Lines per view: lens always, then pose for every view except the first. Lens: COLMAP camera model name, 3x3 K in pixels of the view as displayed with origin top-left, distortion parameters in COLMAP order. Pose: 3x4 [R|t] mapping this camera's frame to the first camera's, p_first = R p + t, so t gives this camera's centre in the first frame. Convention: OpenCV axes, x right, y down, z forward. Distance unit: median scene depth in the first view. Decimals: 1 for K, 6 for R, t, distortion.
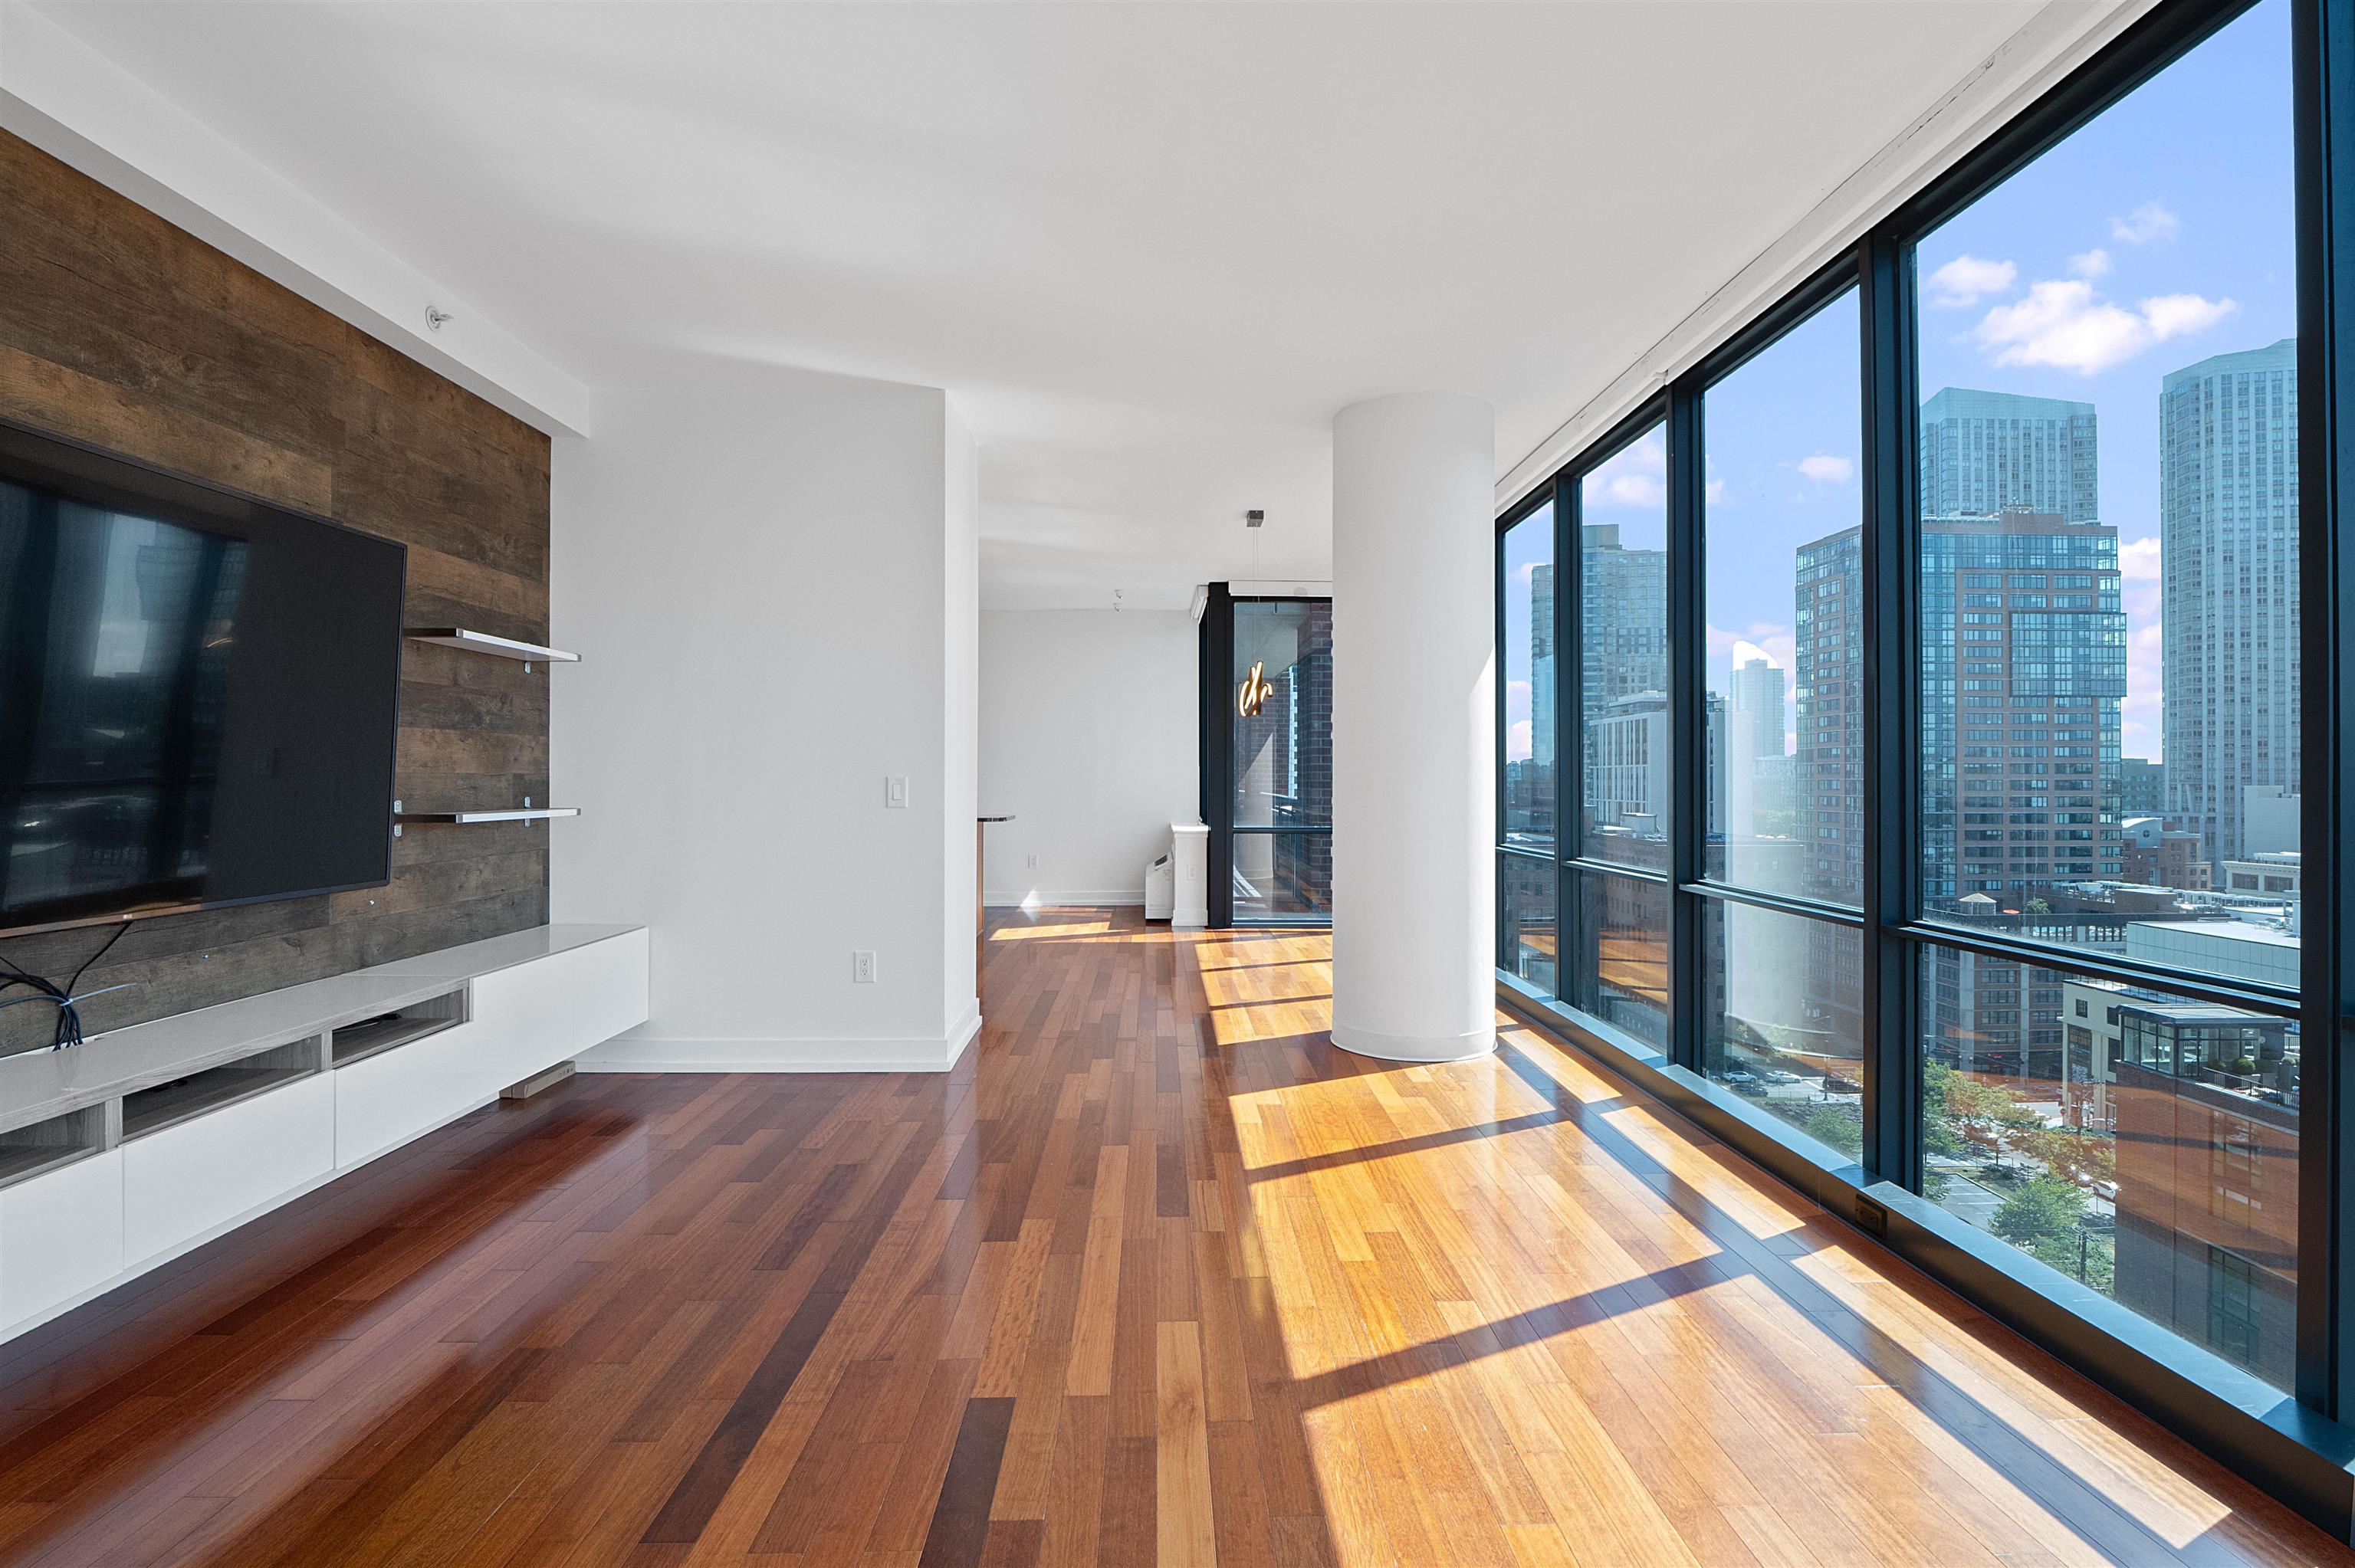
lens RADIAL K [[1139.4, 0, 1178.1], [0, 1139.4, 782.8], [0, 0, 1]] dist [-0.007693, -0.005086]
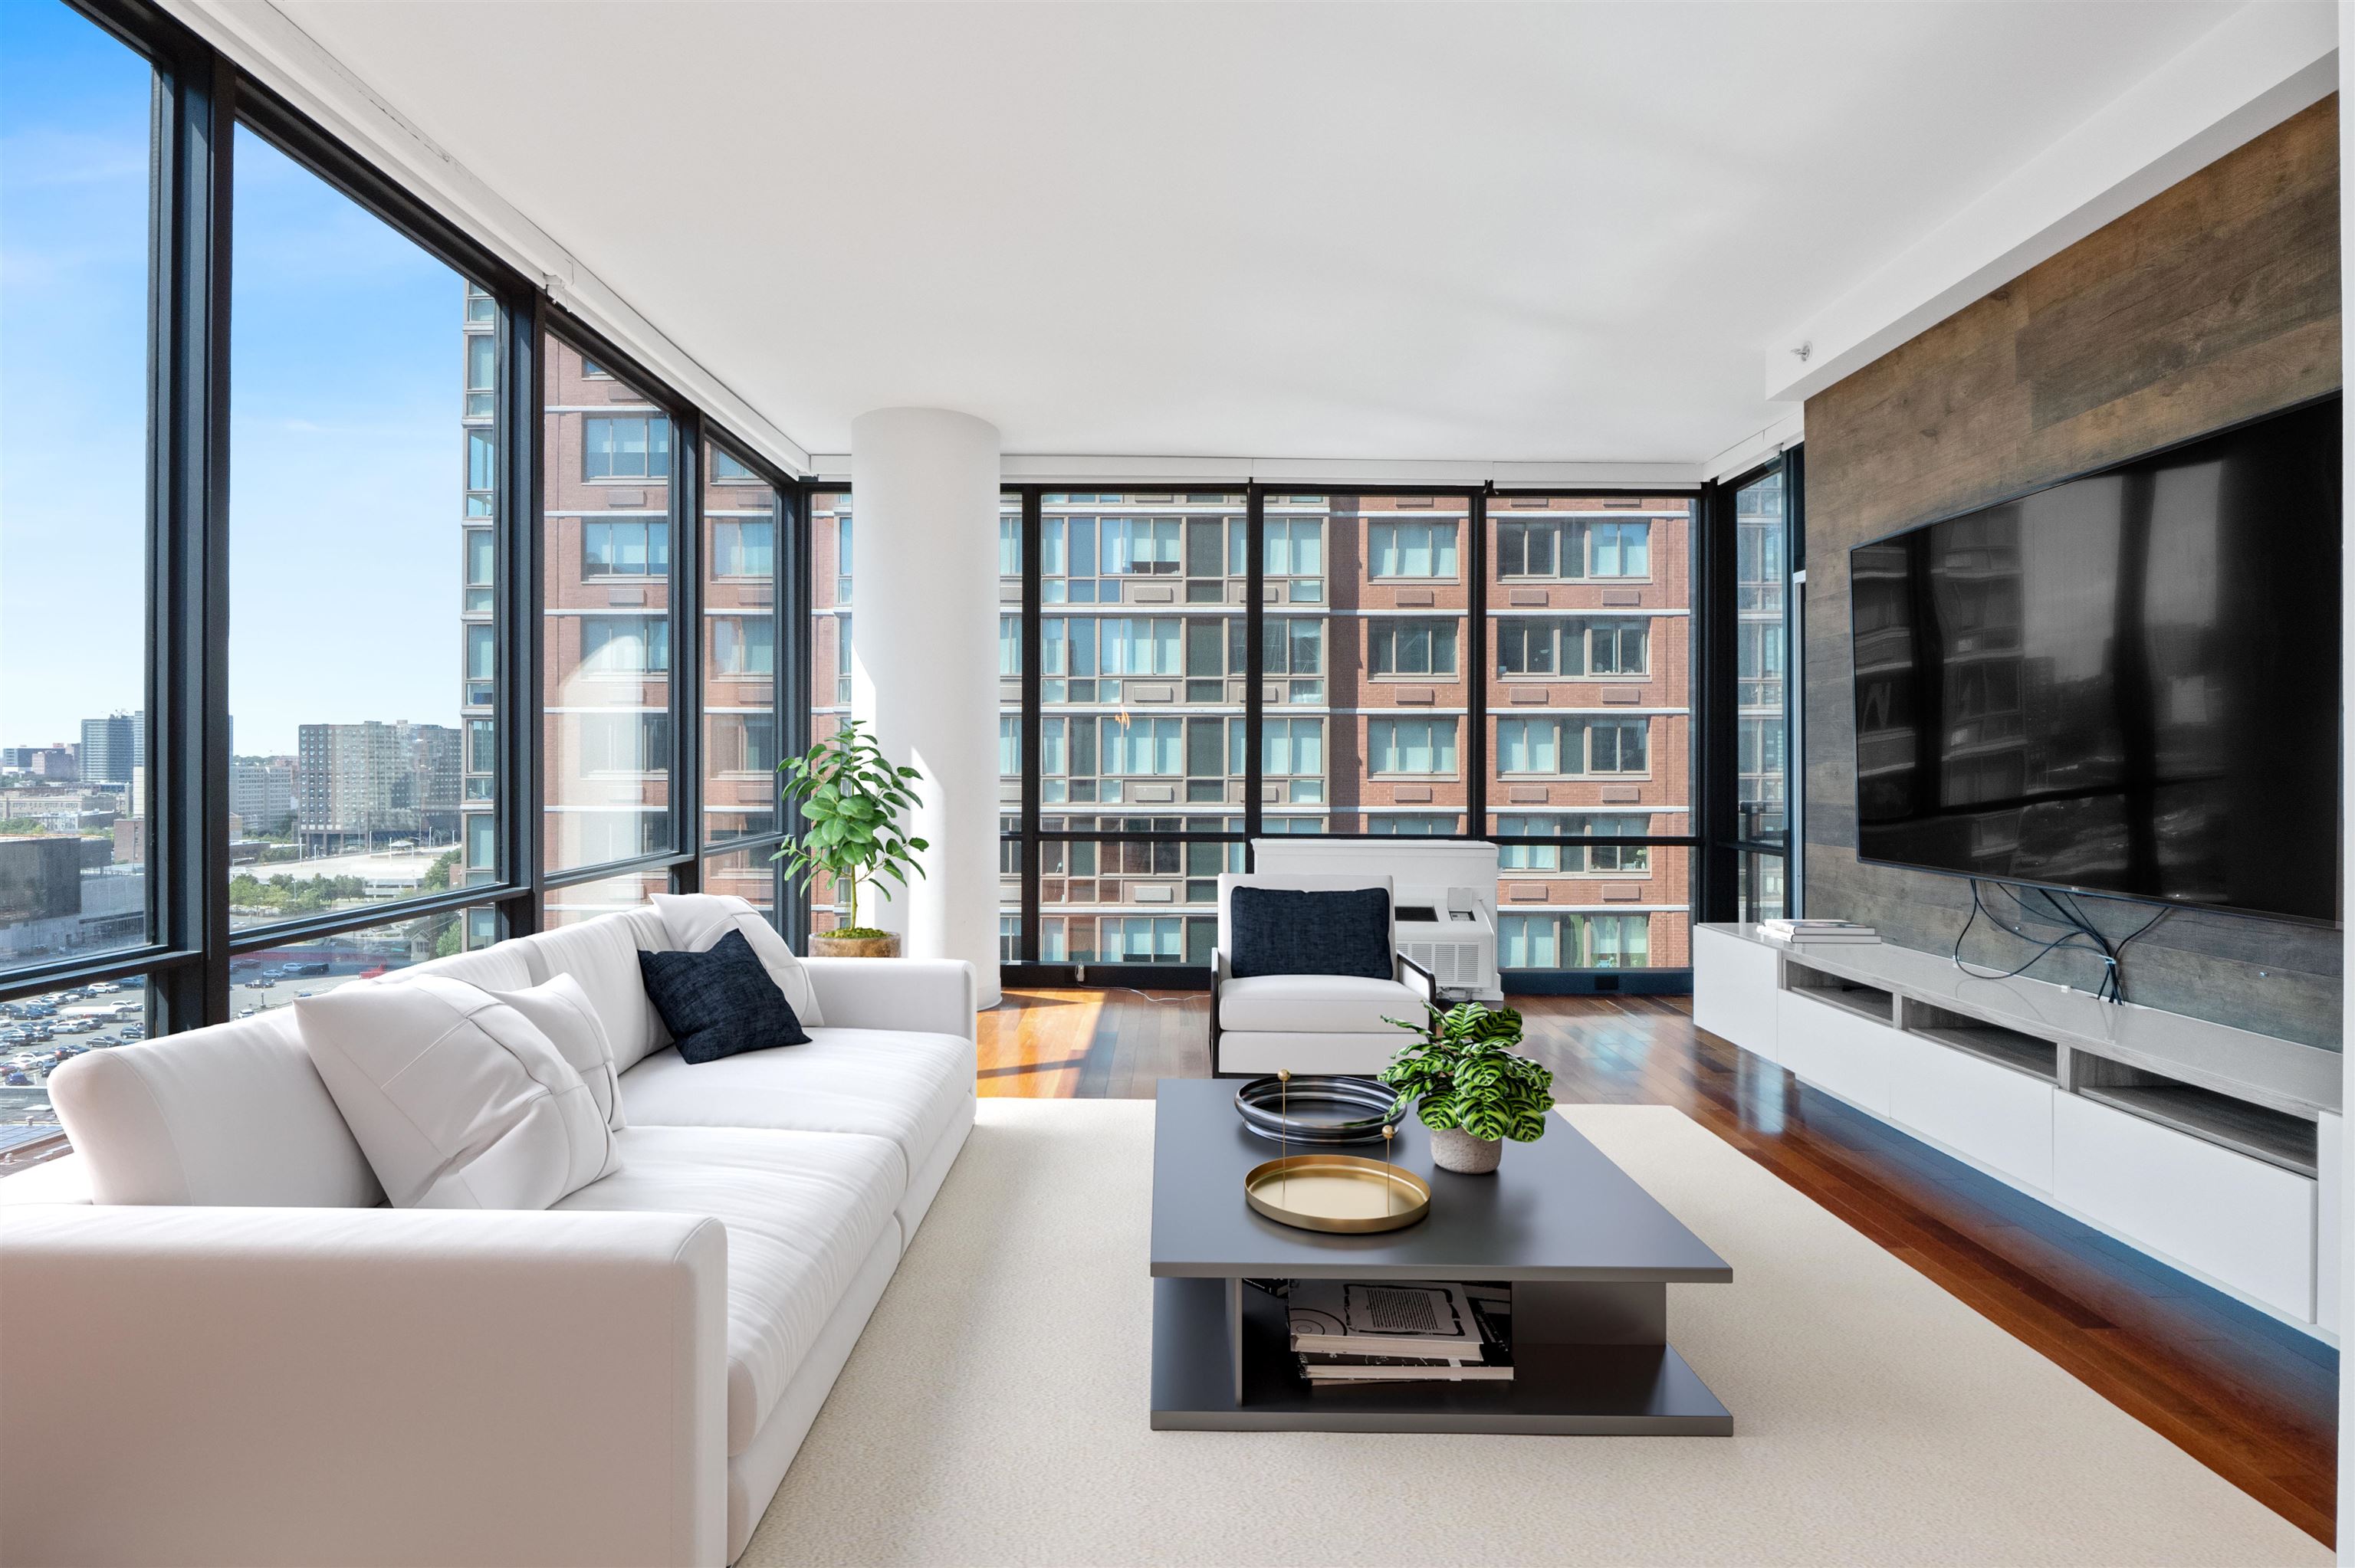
lens RADIAL K [[1139.4, 0, 1170.8], [0, 1139.4, 768.3], [0, 0, 1]] dist [-0.007693, -0.005086]
pose [[-0.999376, -0.002381, 0.035239, -0.052983], [-0.002182, 0.999981, 0.005683, -0.002714], [-0.035251, 0.005603, -0.999363, 1.388328]]
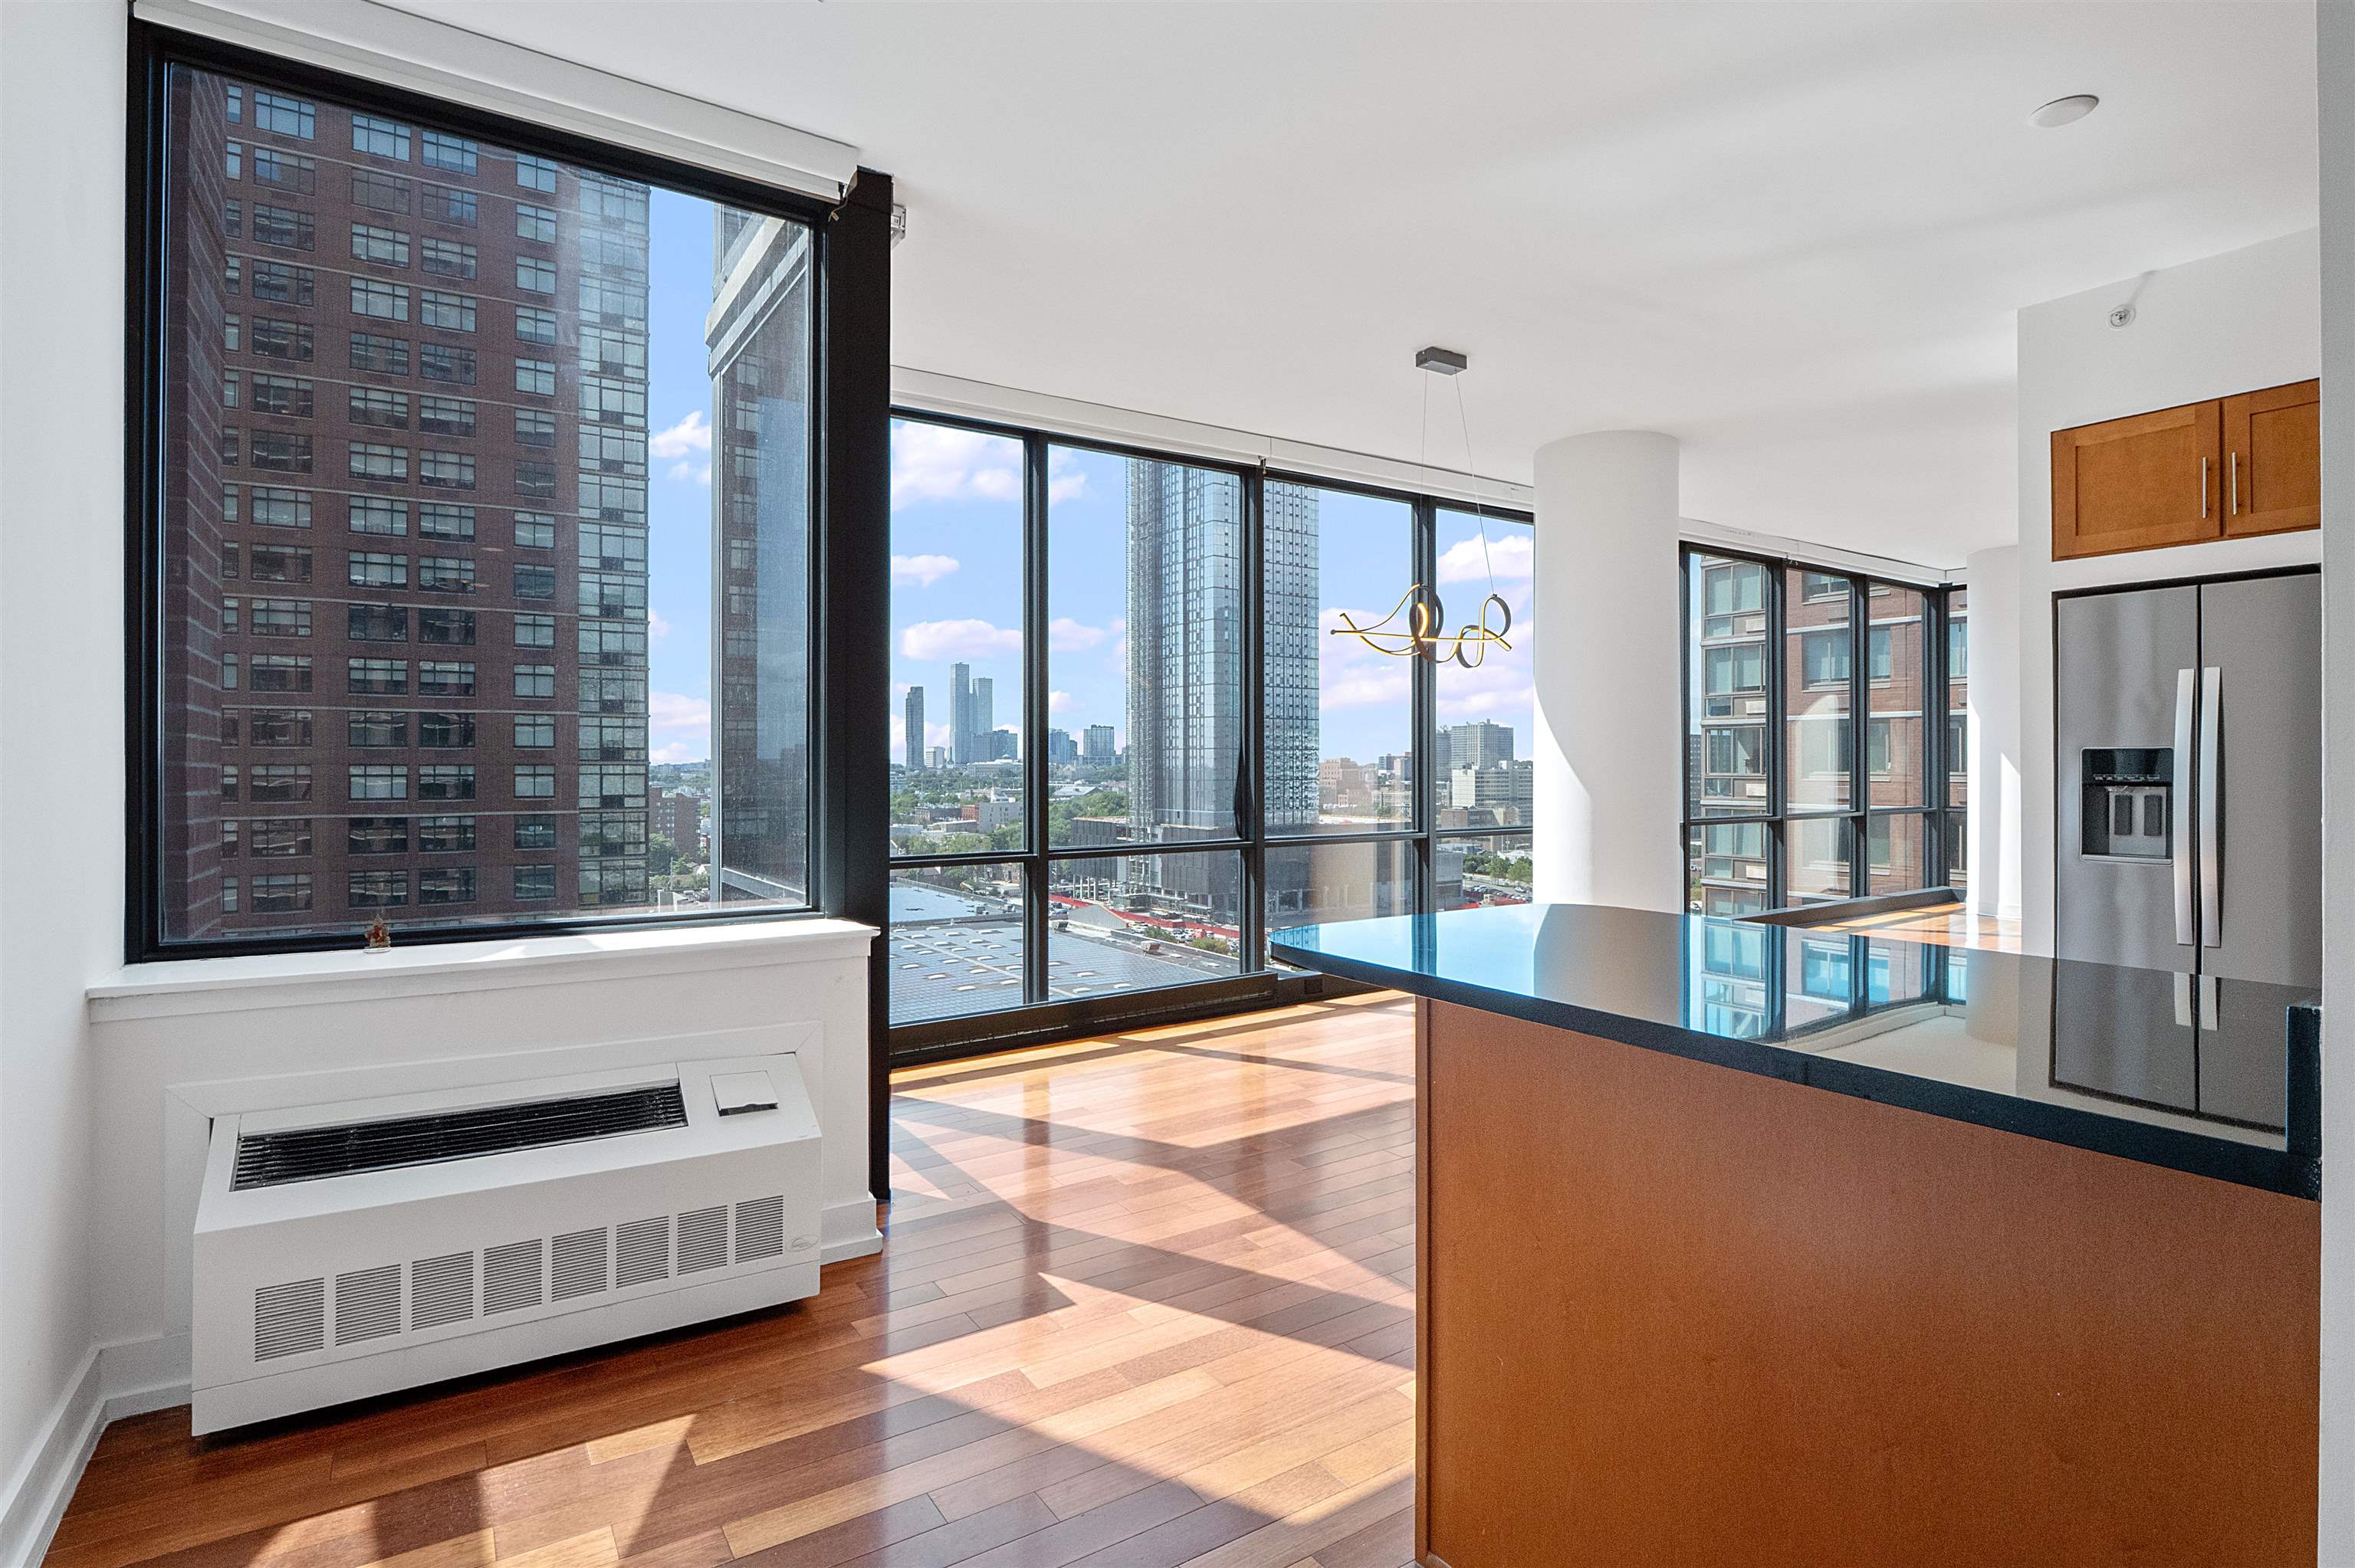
lens RADIAL K [[1139.4, 0, 1157.9], [0, 1139.4, 772.2], [0, 0, 1]] dist [-0.007693, -0.005086]
pose [[-0.514653, -0.003402, 0.857392, -0.746559], [0.003642, 0.999974, 0.006154, -0.003386], [-0.857391, 0.006290, -0.514627, 2.617648]]
